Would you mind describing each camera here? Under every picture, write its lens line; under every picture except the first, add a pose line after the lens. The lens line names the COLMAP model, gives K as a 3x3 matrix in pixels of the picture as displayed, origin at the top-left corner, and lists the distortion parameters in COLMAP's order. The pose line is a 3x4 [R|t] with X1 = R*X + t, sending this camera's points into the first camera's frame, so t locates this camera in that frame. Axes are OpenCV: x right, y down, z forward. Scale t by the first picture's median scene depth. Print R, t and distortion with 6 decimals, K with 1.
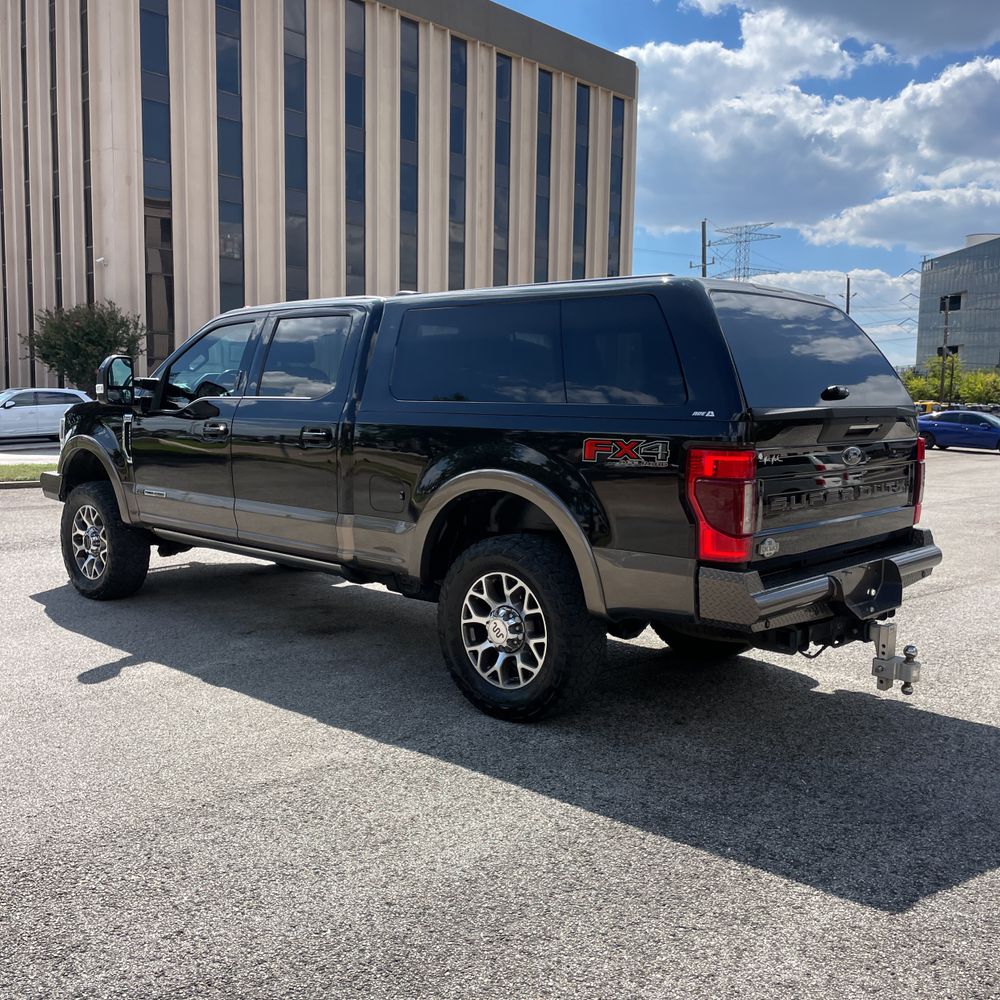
lens RADIAL K [[1017.0, 0, 505.6], [0, 1017.0, 488.2], [0, 0, 1]] dist [0.093457, -0.132760]
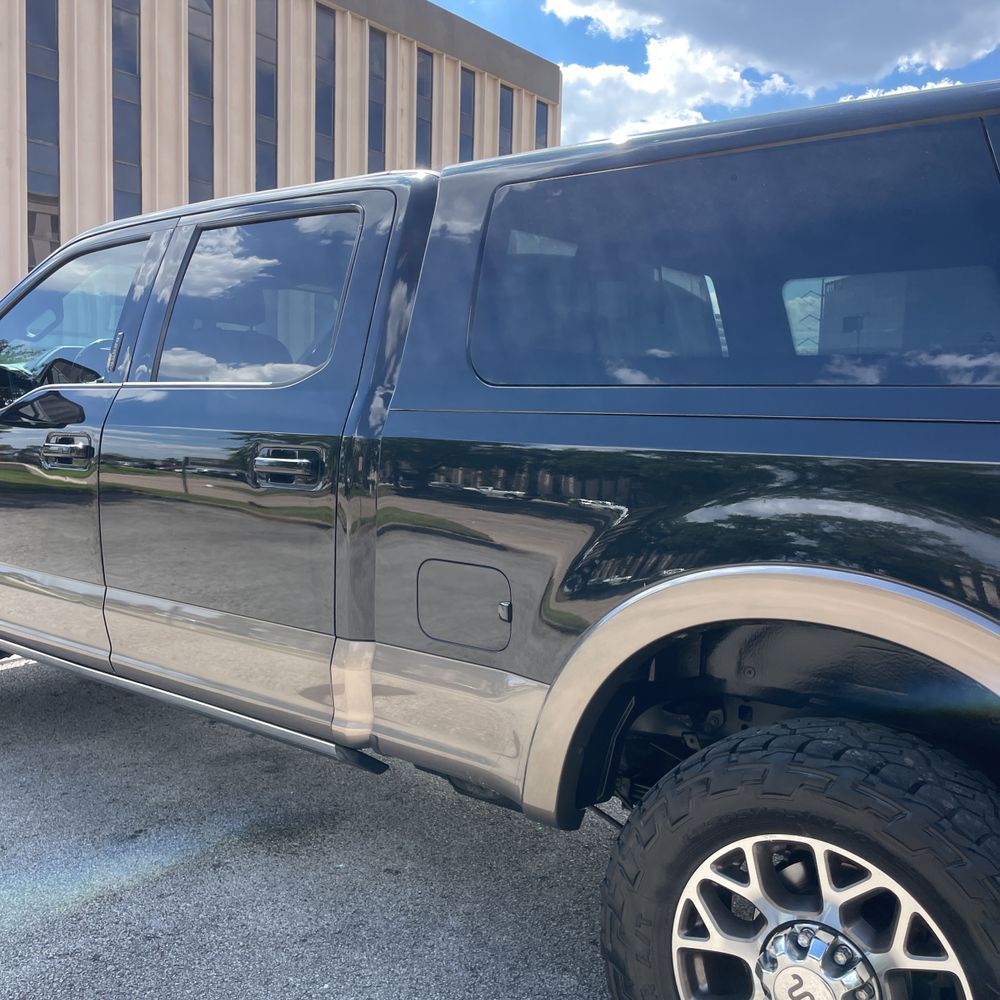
lens RADIAL K [[1017.0, 0, 505.6], [0, 1017.0, 488.2], [0, 0, 1]] dist [0.093457, -0.132760]
pose [[0.995811, 0.005414, 0.091274, -0.117163], [-0.004112, 0.999887, -0.014453, -0.031379], [-0.091341, 0.014017, 0.995721, 0.484371]]
